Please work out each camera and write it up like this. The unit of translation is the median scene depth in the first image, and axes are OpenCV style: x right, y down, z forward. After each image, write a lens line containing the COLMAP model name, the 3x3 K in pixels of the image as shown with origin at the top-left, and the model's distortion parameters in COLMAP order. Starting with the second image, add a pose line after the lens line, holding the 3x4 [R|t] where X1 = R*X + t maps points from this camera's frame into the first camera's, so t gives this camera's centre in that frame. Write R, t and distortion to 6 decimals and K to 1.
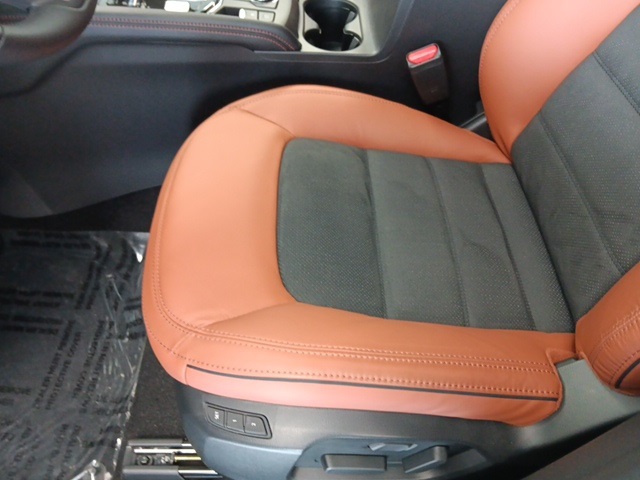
lens RADIAL K [[507.2, 0, 317.8], [0, 507.2, 236.2], [0, 0, 1]] dist [0.054319, -0.154293]
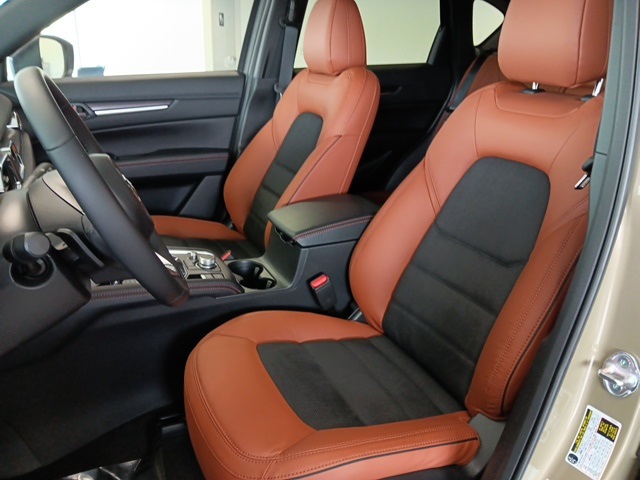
lens RADIAL K [[475.3, 0, 320.0], [0, 475.3, 240.0], [0, 0, 1]] dist [0.001827, -0.071355]
pose [[0.905568, -0.127719, 0.404517, -0.385396], [0.300596, 0.866055, -0.399487, 0.142629], [-0.299312, 0.483359, 0.822664, -0.330987]]
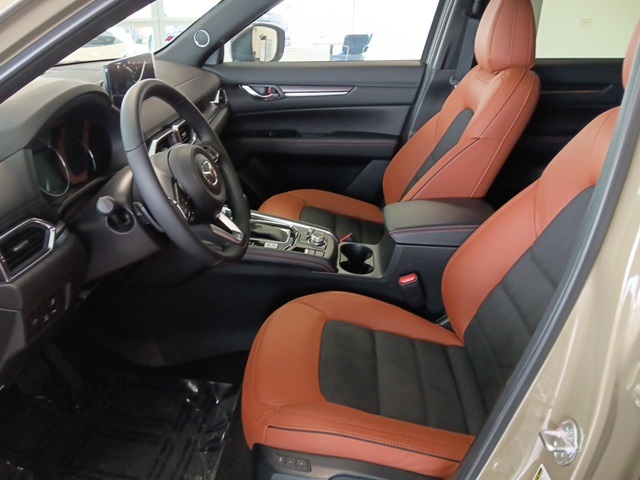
lens RADIAL K [[491.8, 0, 320.0], [0, 491.8, 240.0], [0, 0, 1]] dist [0.003253, -0.141834]
pose [[0.996864, 0.052450, -0.059253, -0.000566], [-0.072333, 0.907625, -0.413502, 0.226639], [0.032092, 0.416491, 0.908573, -0.556695]]
